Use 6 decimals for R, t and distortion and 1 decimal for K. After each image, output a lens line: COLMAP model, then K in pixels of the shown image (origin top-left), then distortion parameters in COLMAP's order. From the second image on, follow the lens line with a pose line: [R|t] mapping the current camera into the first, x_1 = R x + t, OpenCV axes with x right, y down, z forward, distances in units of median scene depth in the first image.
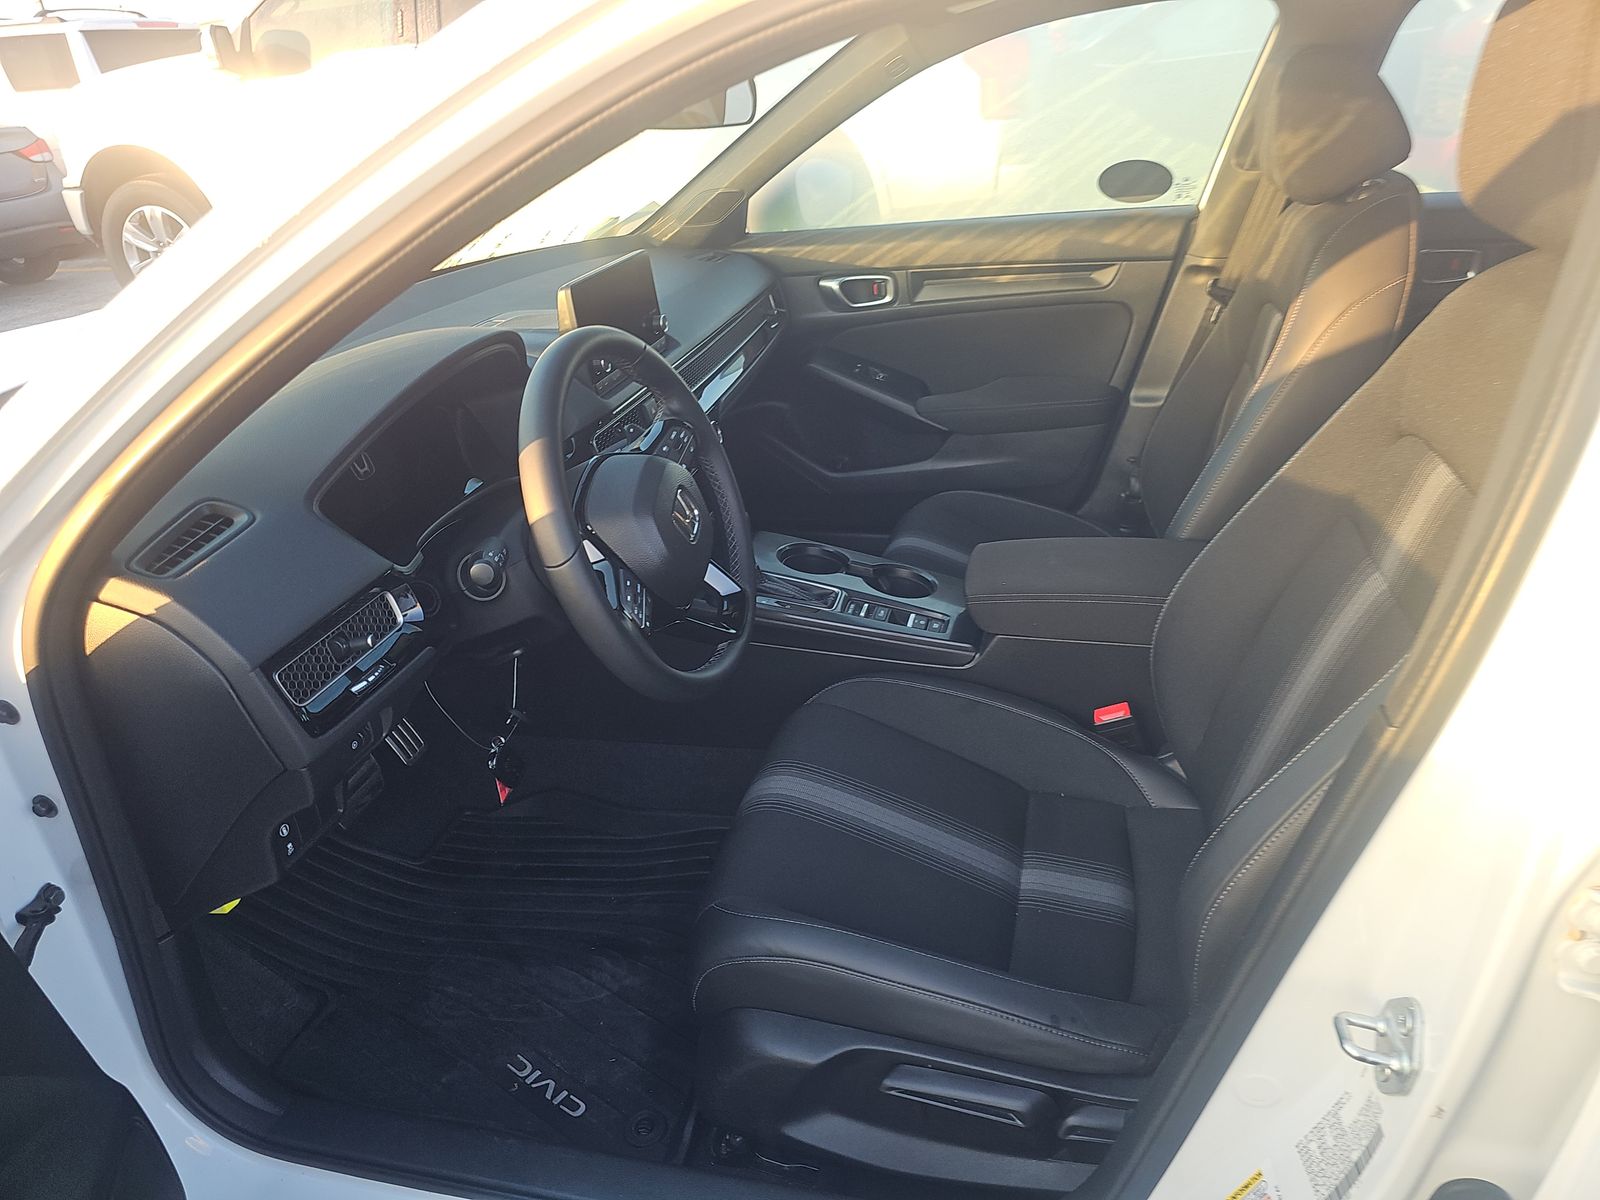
lens RADIAL K [[1071.1, 0, 795.6], [0, 1071.1, 587.3], [0, 0, 1]] dist [0.042822, -0.057176]
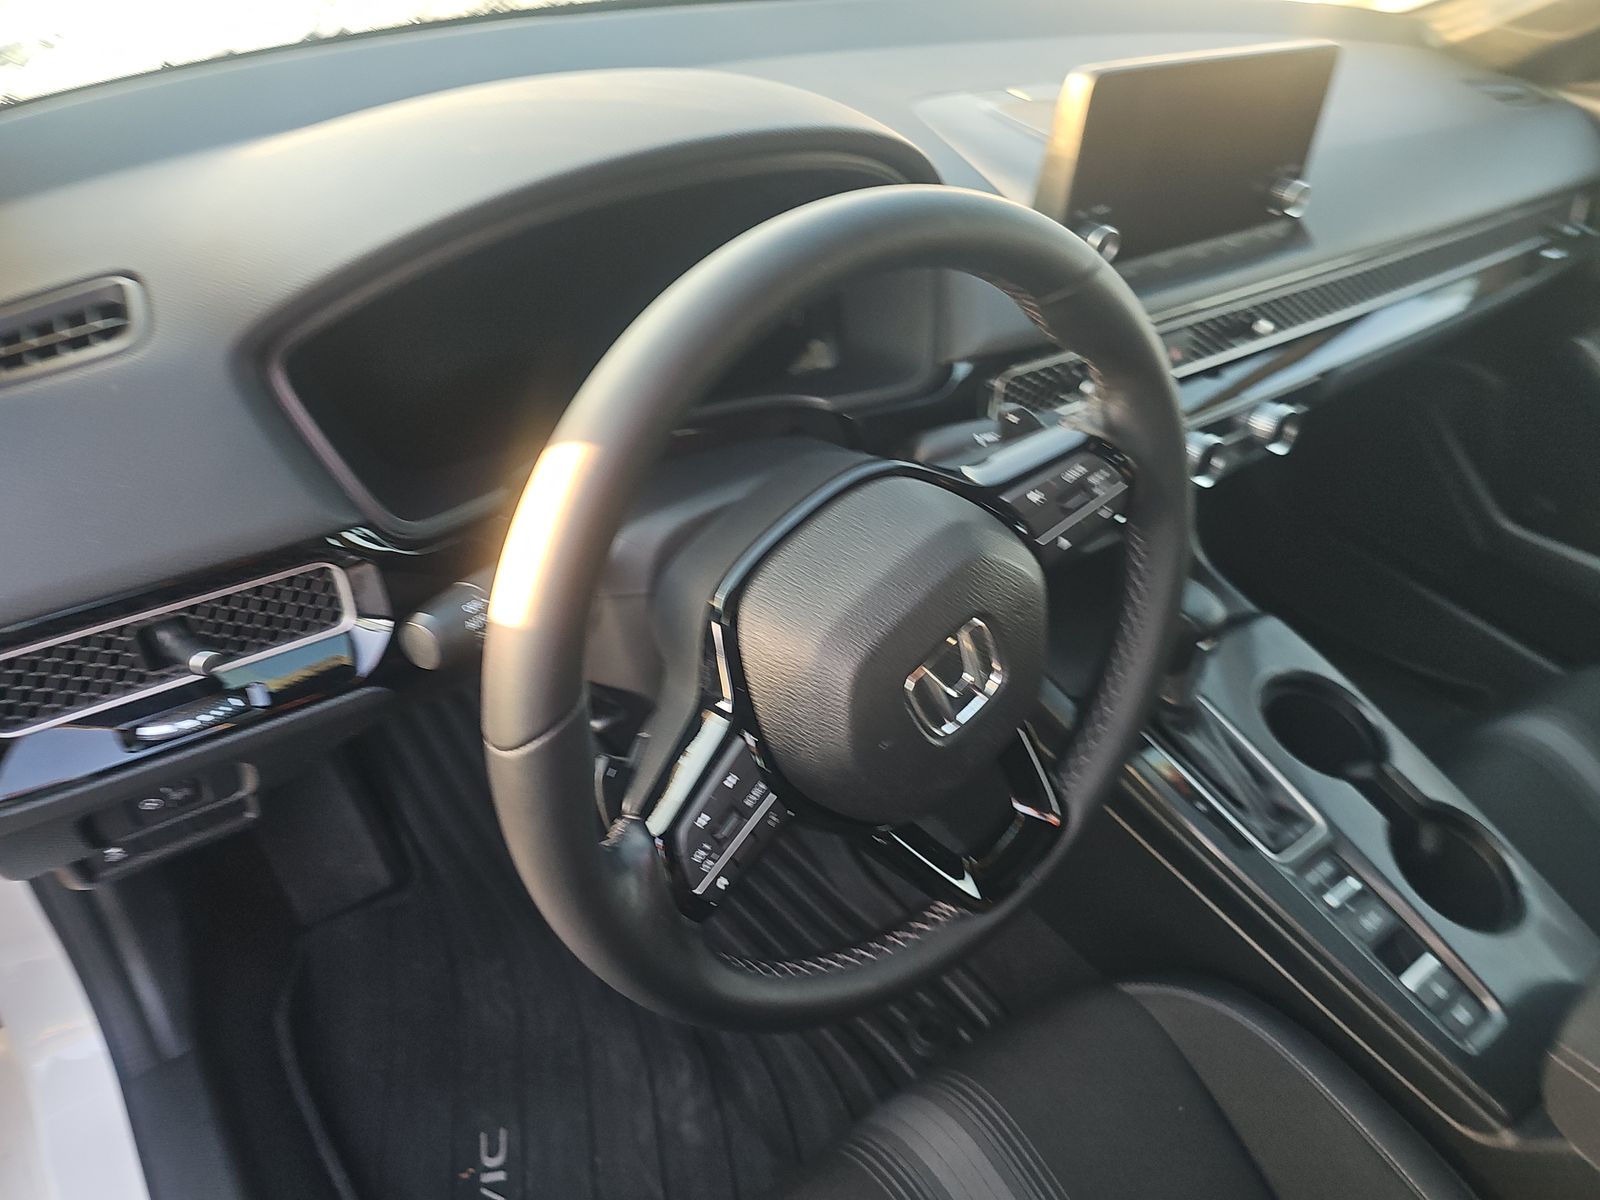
lens RADIAL K [[1071.1, 0, 795.6], [0, 1071.1, 587.3], [0, 0, 1]] dist [0.042822, -0.057176]
pose [[0.746180, 0.497365, -0.442542, 0.018962], [-0.391393, 0.865454, 0.312732, -0.117271], [0.538541, -0.060146, 0.840450, 0.322374]]
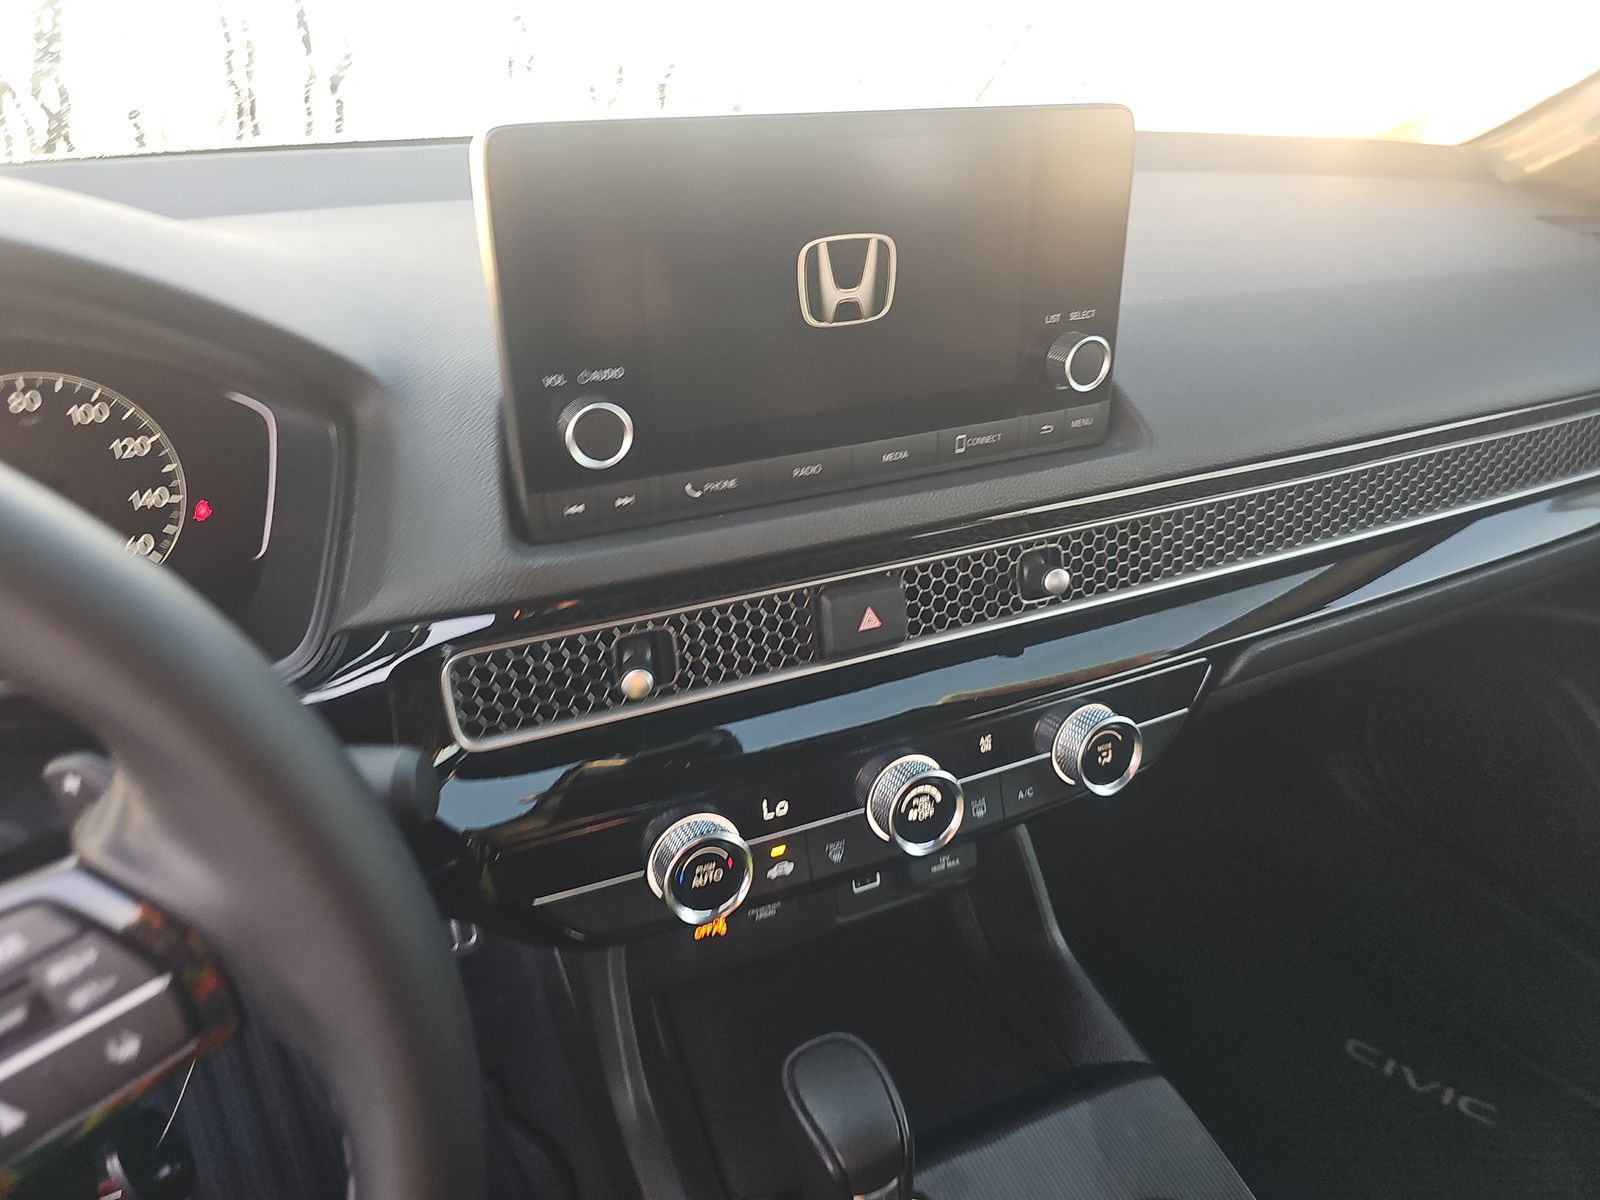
lens RADIAL K [[1071.1, 0, 795.6], [0, 1071.1, 587.3], [0, 0, 1]] dist [0.042822, -0.057176]
pose [[0.654817, 0.440812, -0.613921, 0.027969], [-0.386180, 0.893397, 0.229578, -0.166516], [0.649676, 0.086753, 0.755245, 0.520010]]
